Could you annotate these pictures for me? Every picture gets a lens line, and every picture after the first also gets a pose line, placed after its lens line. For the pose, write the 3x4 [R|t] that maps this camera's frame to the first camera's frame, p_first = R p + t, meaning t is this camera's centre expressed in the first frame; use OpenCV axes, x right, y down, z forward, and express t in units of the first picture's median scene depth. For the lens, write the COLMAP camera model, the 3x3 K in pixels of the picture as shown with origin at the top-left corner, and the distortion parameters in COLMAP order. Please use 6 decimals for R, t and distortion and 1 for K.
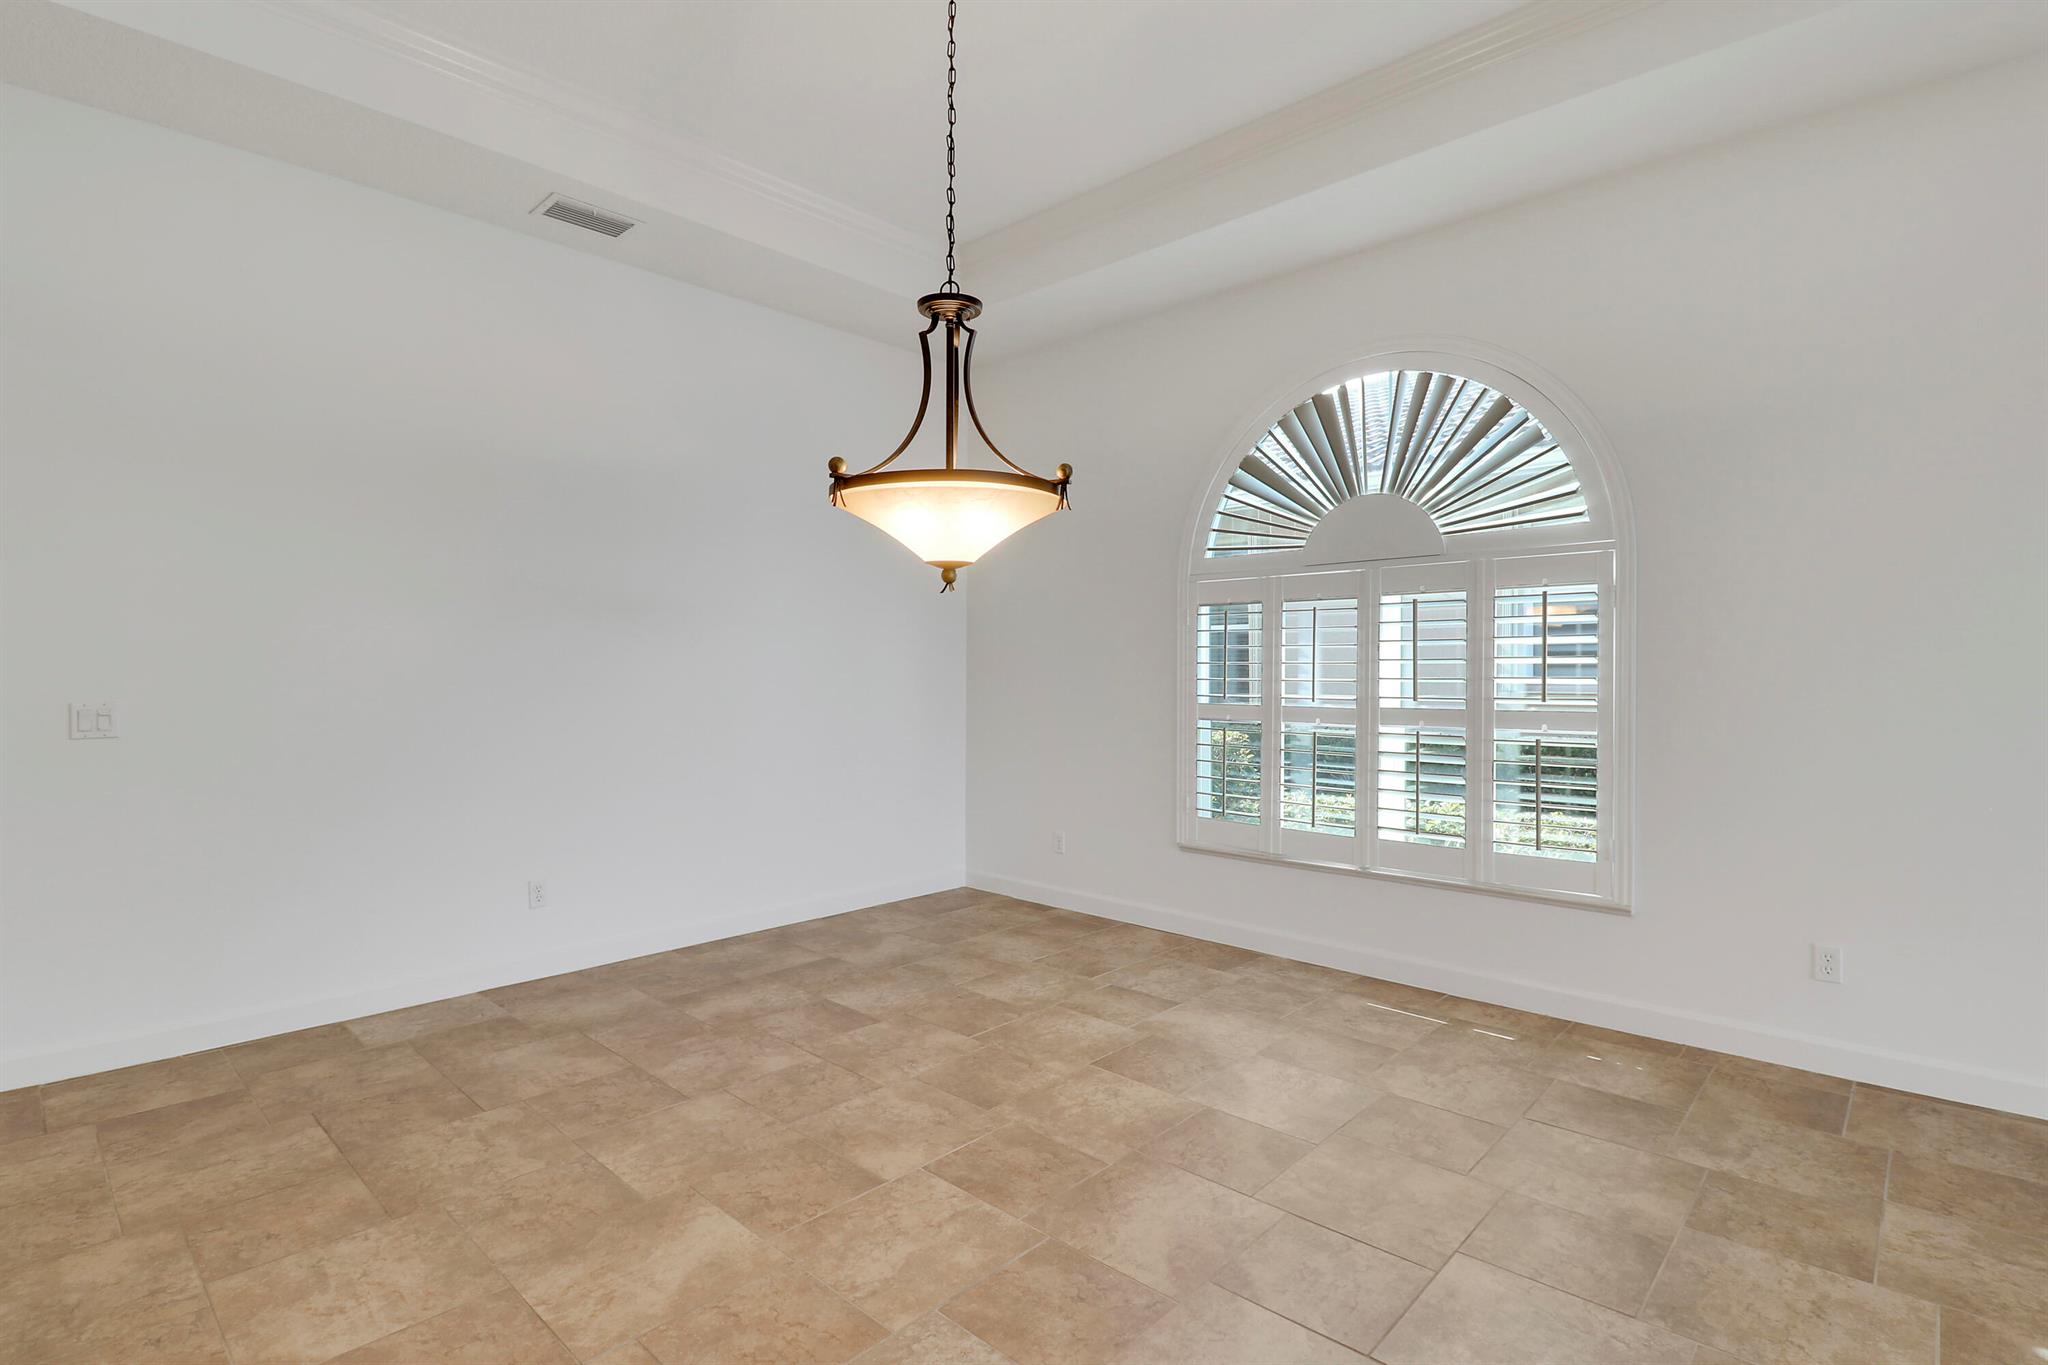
lens RADIAL K [[961.6, 0, 1008.0], [0, 961.6, 684.3], [0, 0, 1]] dist [-0.002581, -0.012029]
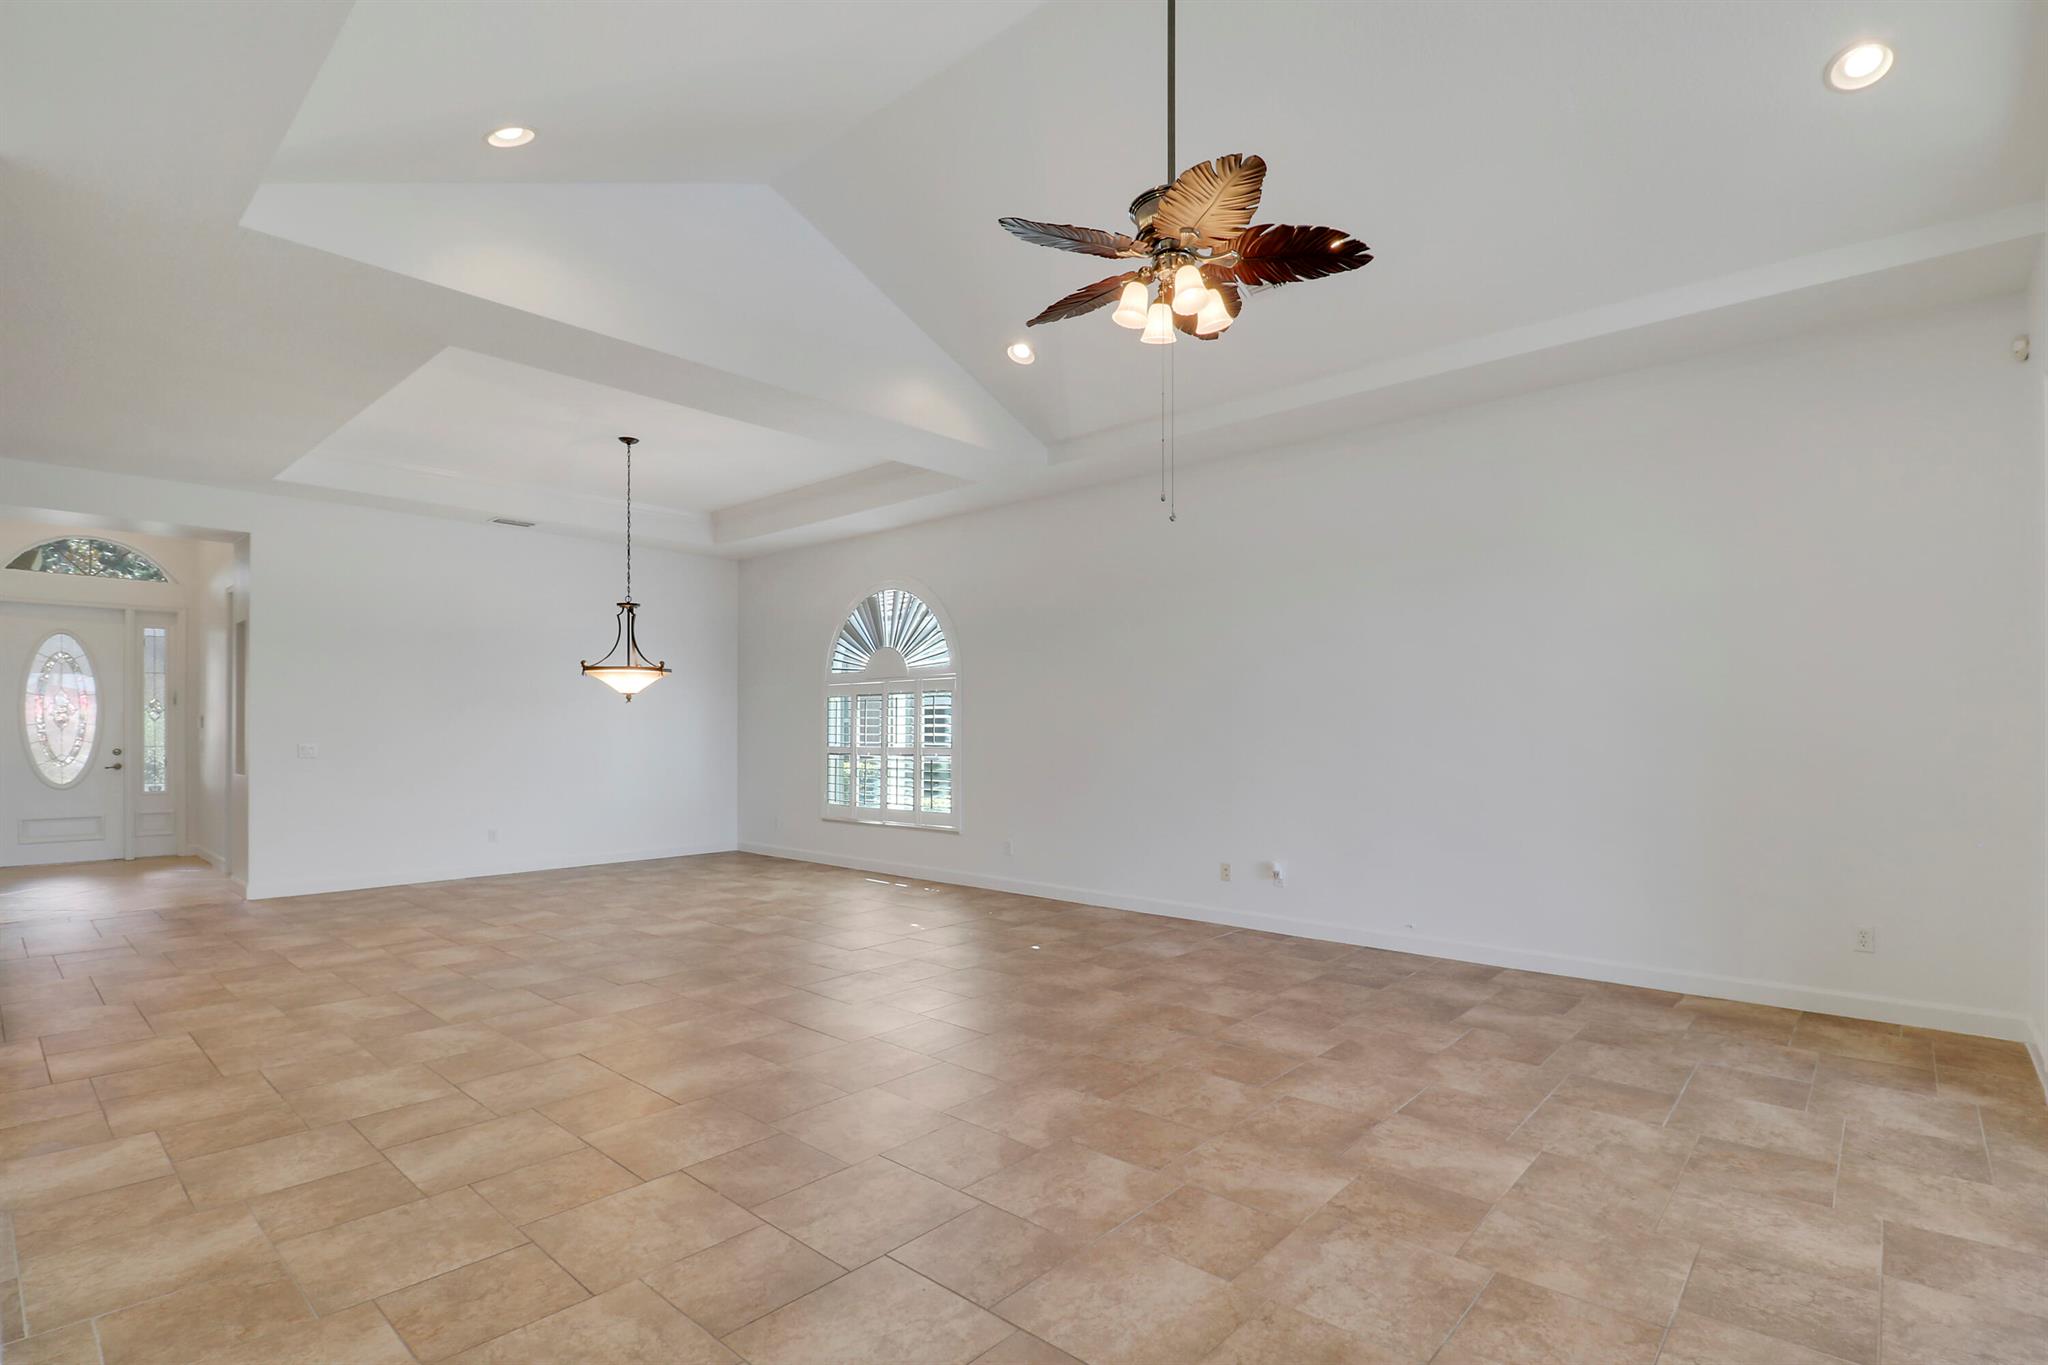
lens RADIAL K [[961.6, 0, 1017.6], [0, 961.6, 709.0], [0, 0, 1]] dist [-0.002581, -0.012029]
pose [[0.999240, -0.001419, 0.038956, 0.600899], [0.002713, 0.999445, -0.033203, 0.011159], [-0.038888, 0.033283, 0.998689, -1.162614]]
